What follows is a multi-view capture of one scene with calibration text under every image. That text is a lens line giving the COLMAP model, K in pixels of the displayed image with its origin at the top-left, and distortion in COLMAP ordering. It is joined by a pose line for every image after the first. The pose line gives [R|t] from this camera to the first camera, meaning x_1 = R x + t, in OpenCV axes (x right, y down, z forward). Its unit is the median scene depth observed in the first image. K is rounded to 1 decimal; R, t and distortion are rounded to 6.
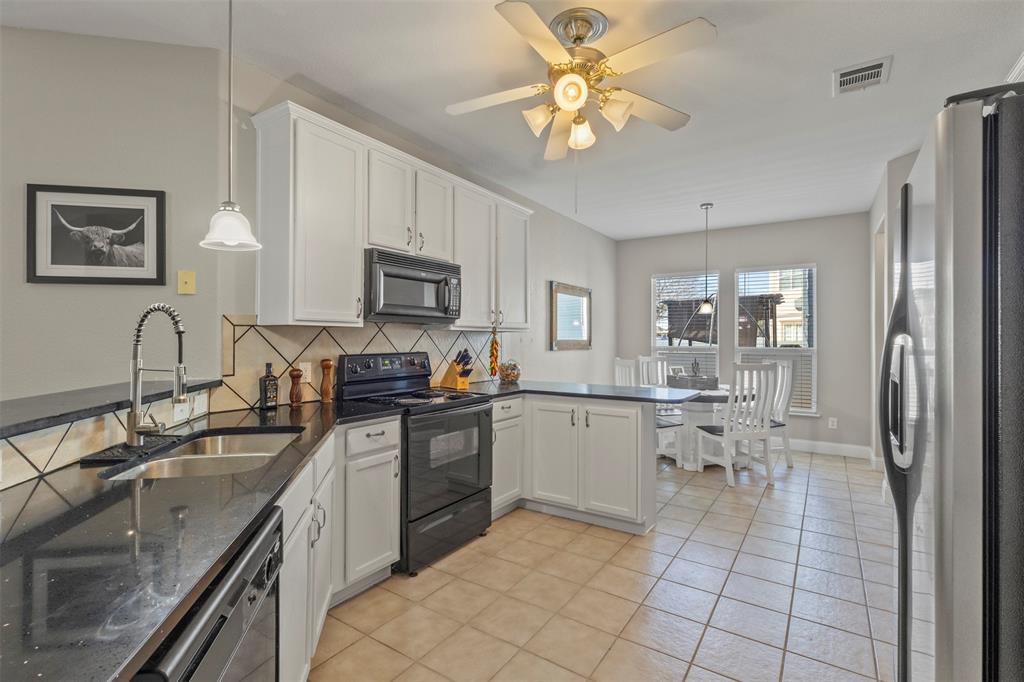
lens RADIAL K [[472.1, 0, 507.9], [0, 472.1, 338.0], [0, 0, 1]] dist [-0.000027, 0.000214]
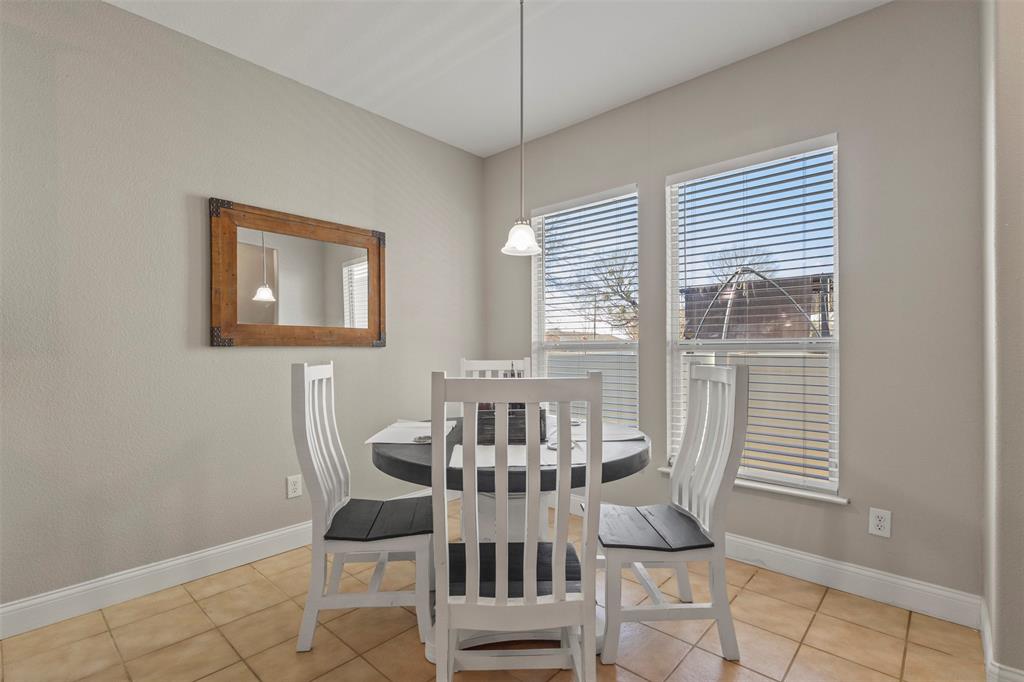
lens RADIAL K [[473.7, 0, 511.6], [0, 473.7, 343.3], [0, 0, 1]] dist [0.001037, 0.000227]
pose [[0.989576, -0.002922, -0.143982, 0.424382], [0.002288, 0.999987, -0.004568, 0.024454], [0.143994, 0.004191, 0.989570, 0.535291]]
